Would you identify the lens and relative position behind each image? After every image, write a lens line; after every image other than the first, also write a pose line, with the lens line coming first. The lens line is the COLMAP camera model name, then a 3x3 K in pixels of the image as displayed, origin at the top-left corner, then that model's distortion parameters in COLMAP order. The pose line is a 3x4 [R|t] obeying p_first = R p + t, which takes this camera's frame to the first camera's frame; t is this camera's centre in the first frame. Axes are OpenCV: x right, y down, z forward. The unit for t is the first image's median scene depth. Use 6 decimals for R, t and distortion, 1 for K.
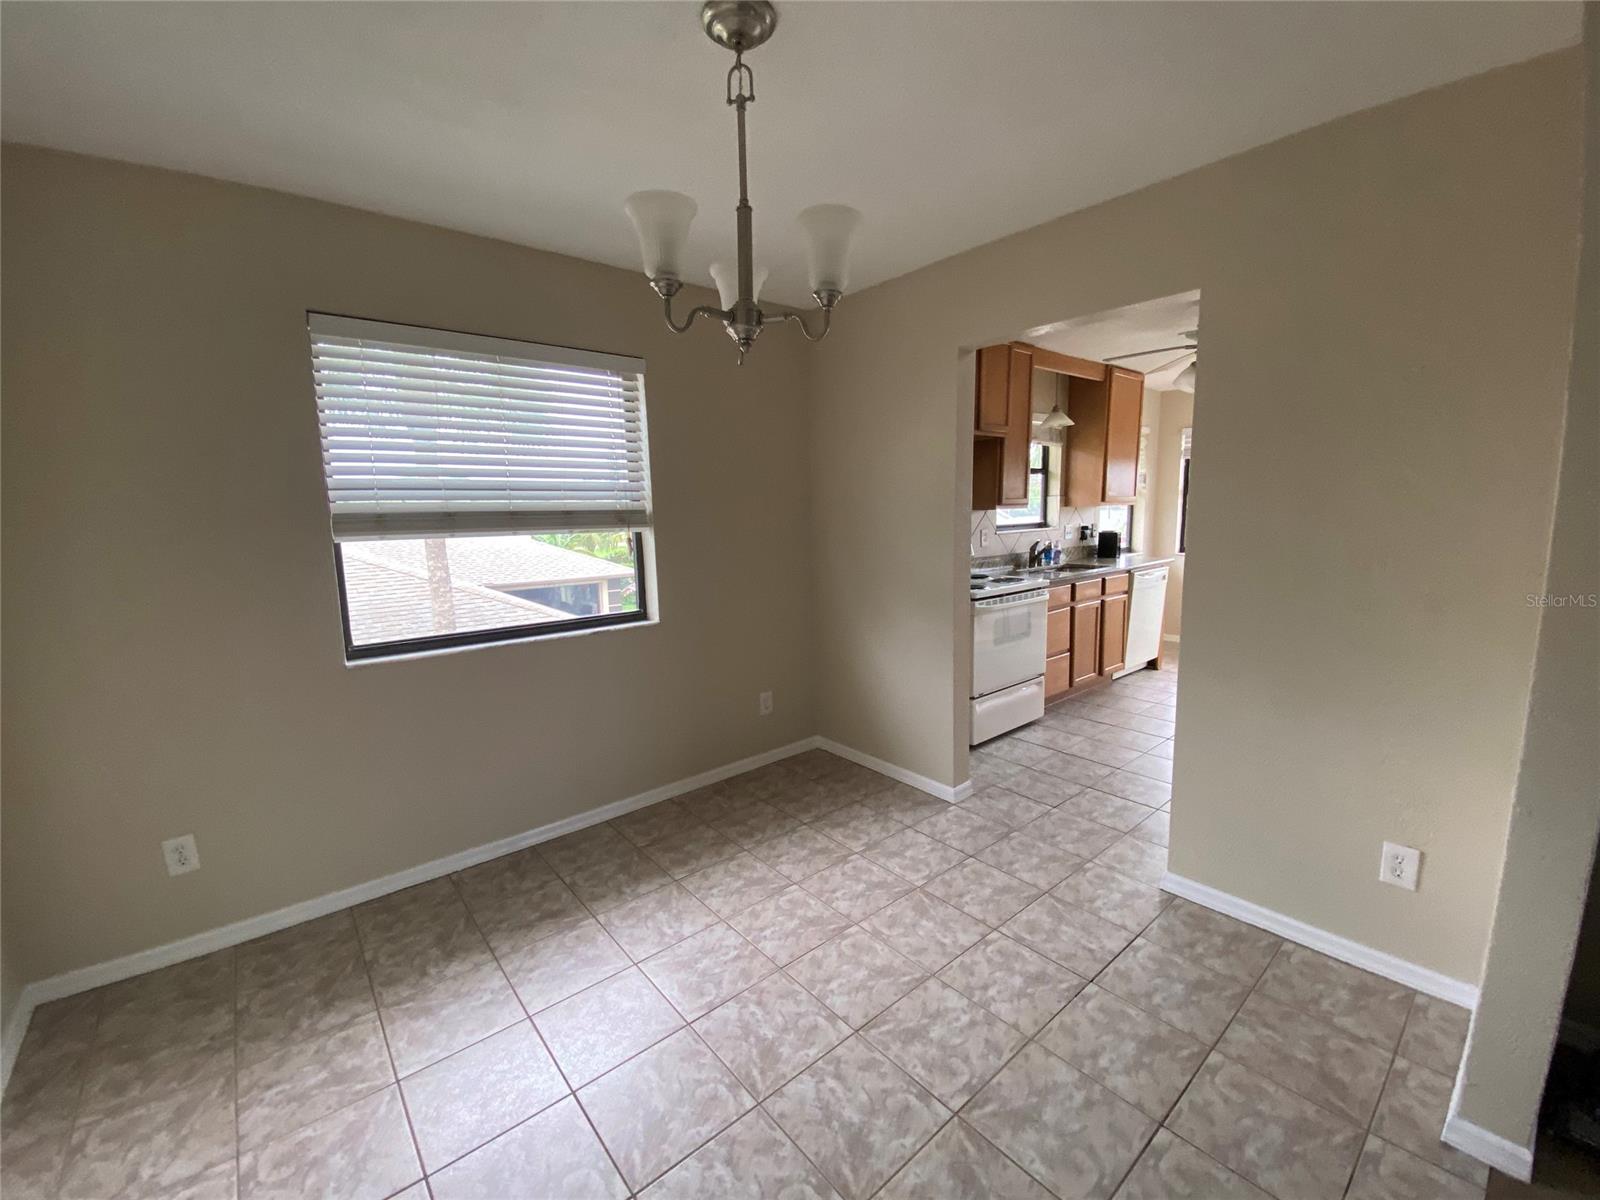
lens RADIAL K [[641.1, 0, 803.4], [0, 641.1, 575.1], [0, 0, 1]] dist [0.043406, -0.029897]
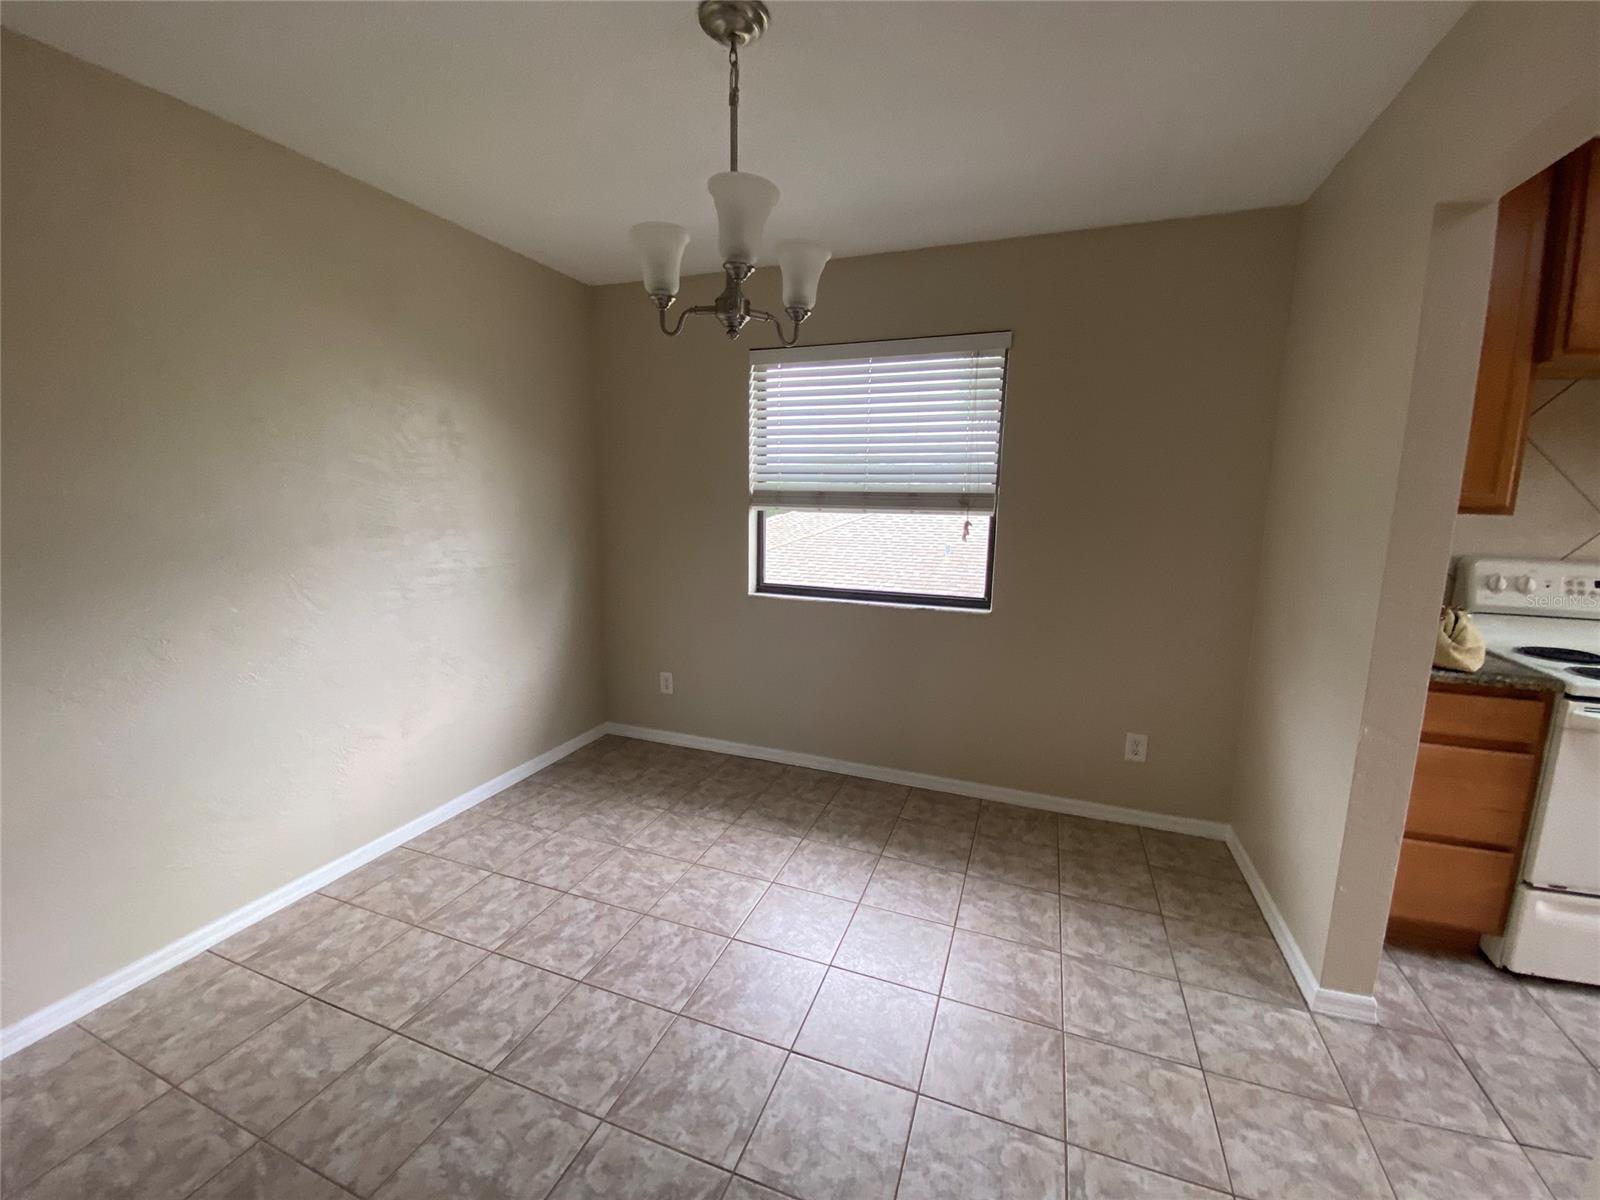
lens RADIAL K [[641.1, 0, 803.4], [0, 641.1, 575.1], [0, 0, 1]] dist [0.043406, -0.029897]
pose [[0.506568, 0.138318, -0.851033, 0.533944], [-0.119269, 0.988800, 0.089716, -0.043331], [0.853911, 0.056055, 0.517391, 0.329040]]
